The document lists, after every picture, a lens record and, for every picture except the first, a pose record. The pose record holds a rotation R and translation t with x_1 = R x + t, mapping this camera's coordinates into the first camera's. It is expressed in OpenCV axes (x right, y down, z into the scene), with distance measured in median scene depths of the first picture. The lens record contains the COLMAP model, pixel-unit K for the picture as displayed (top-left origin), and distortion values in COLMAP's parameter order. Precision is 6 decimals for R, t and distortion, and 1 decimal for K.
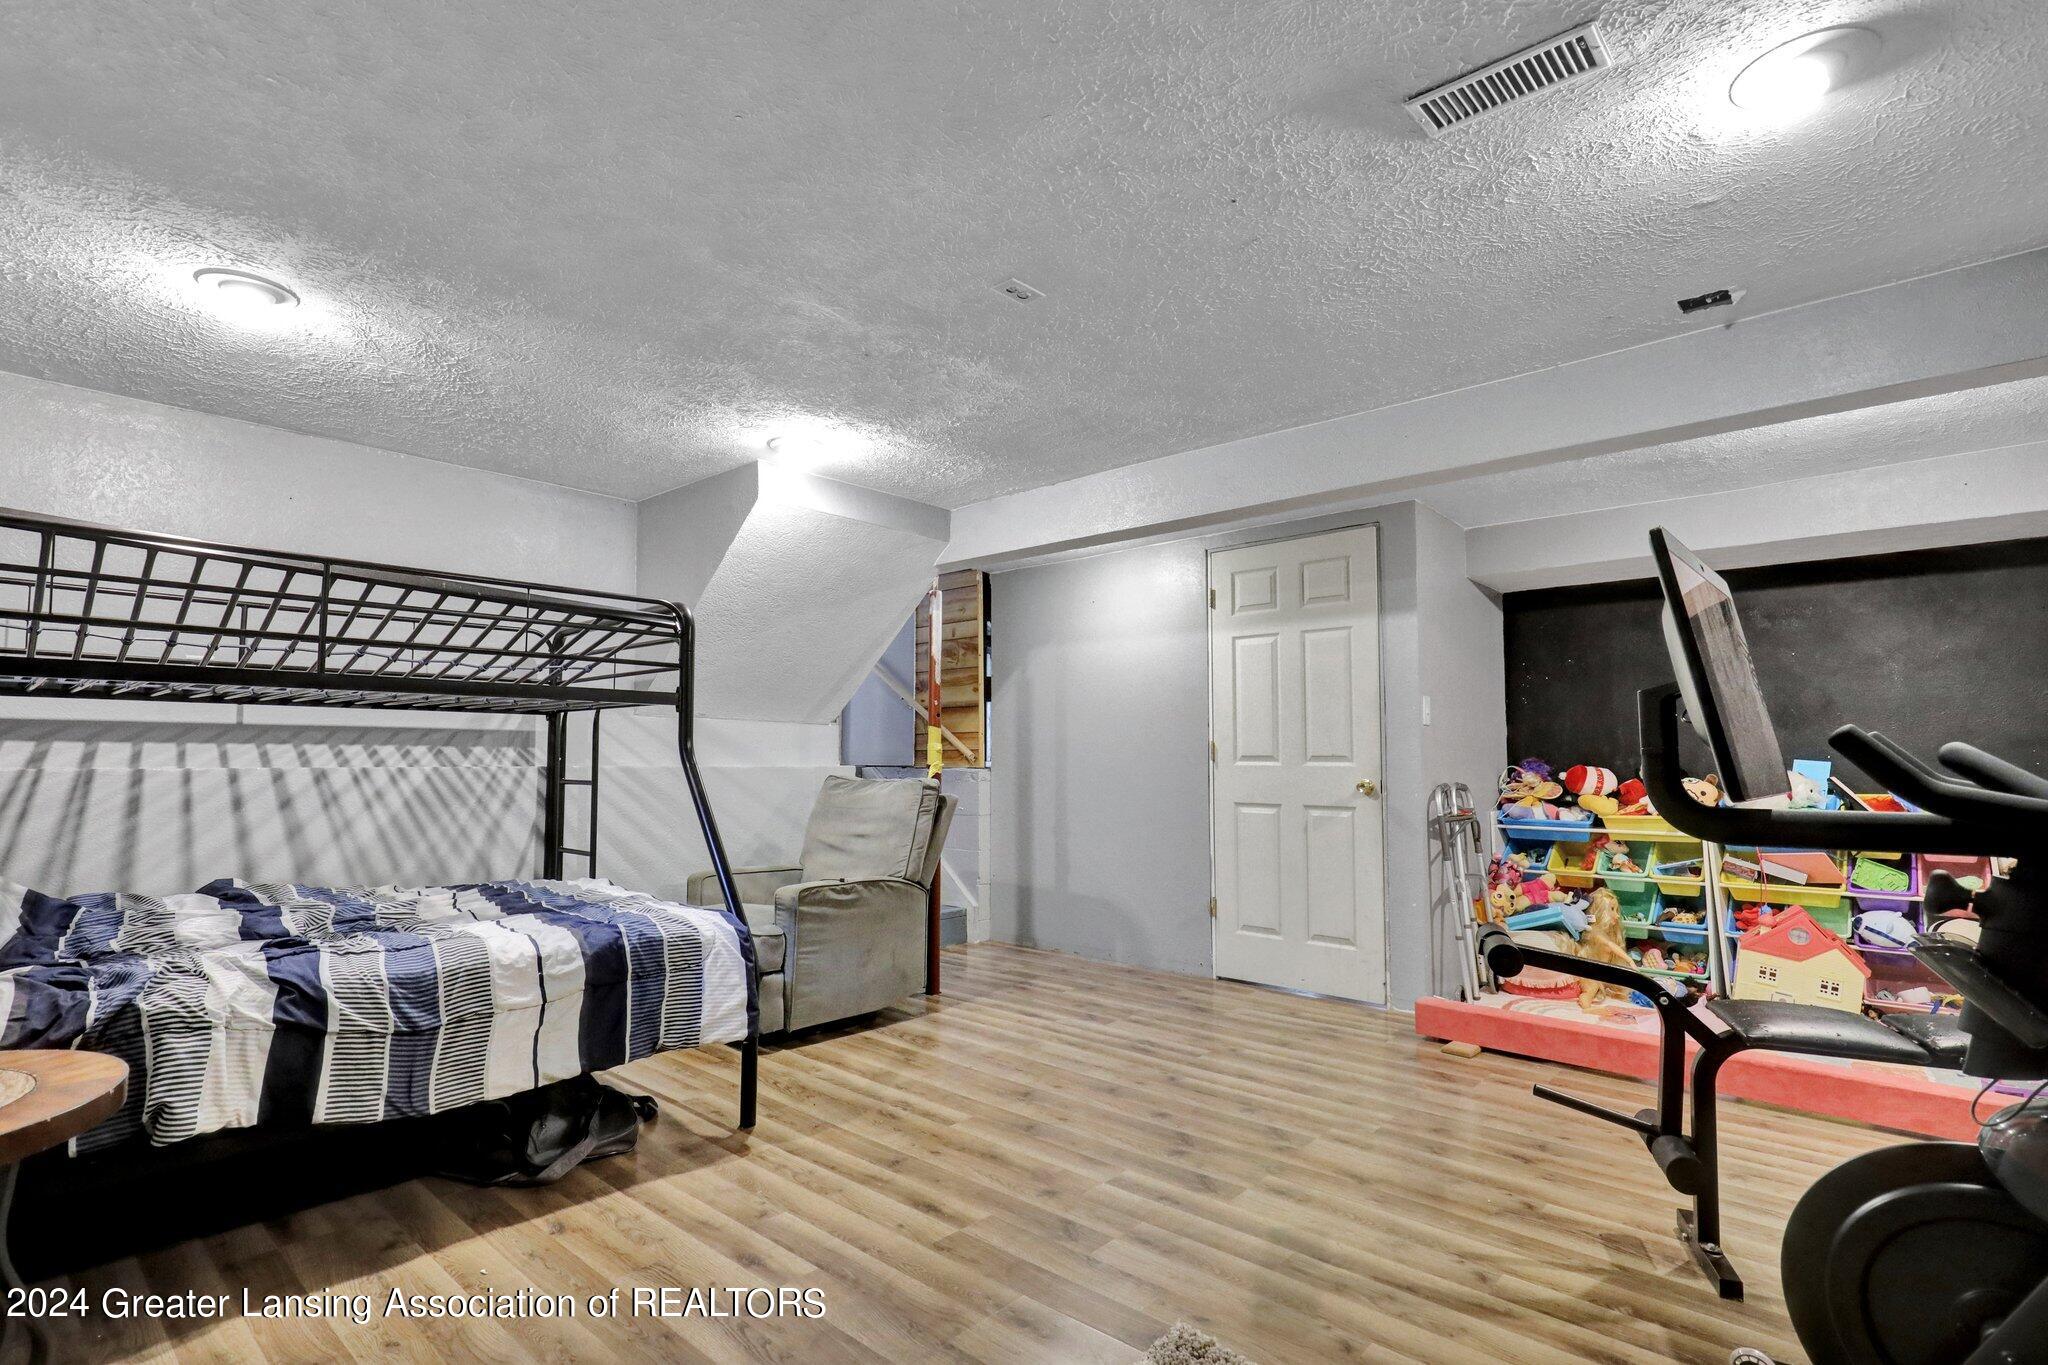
lens RADIAL K [[945.5, 0, 1024.7], [0, 945.5, 696.9], [0, 0, 1]] dist [0.001583, -0.000212]
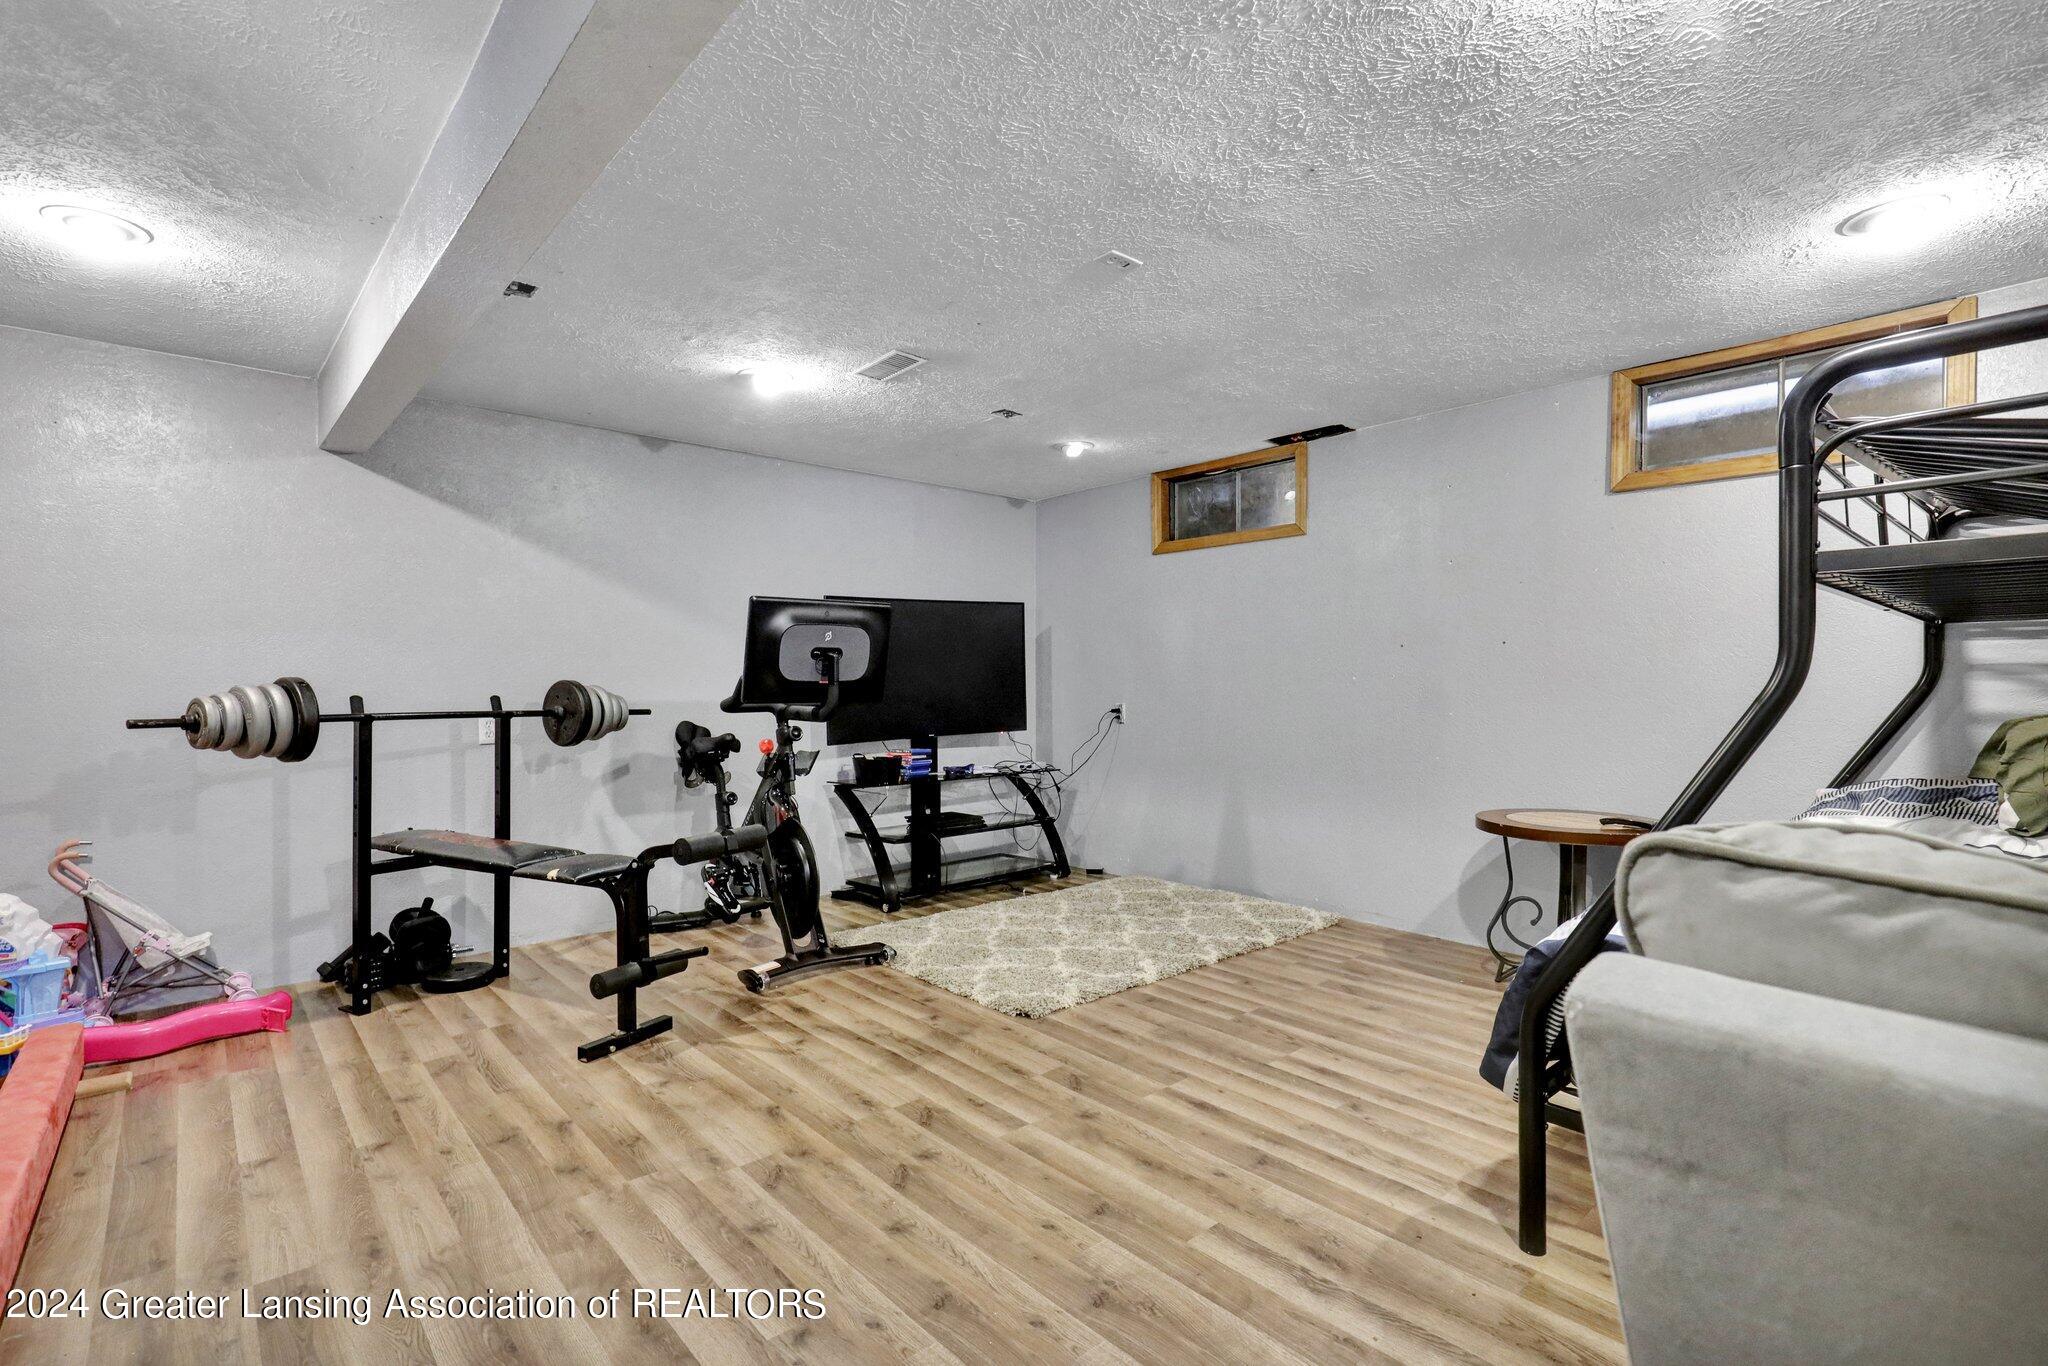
lens RADIAL K [[945.5, 0, 1028.5], [0, 945.5, 675.6], [0, 0, 1]] dist [0.001583, -0.000212]
pose [[-0.994199, 0.002761, 0.107517, -0.021931], [-0.005427, 0.997109, -0.075793, 0.133025], [-0.107416, -0.075937, -0.991310, 2.073948]]
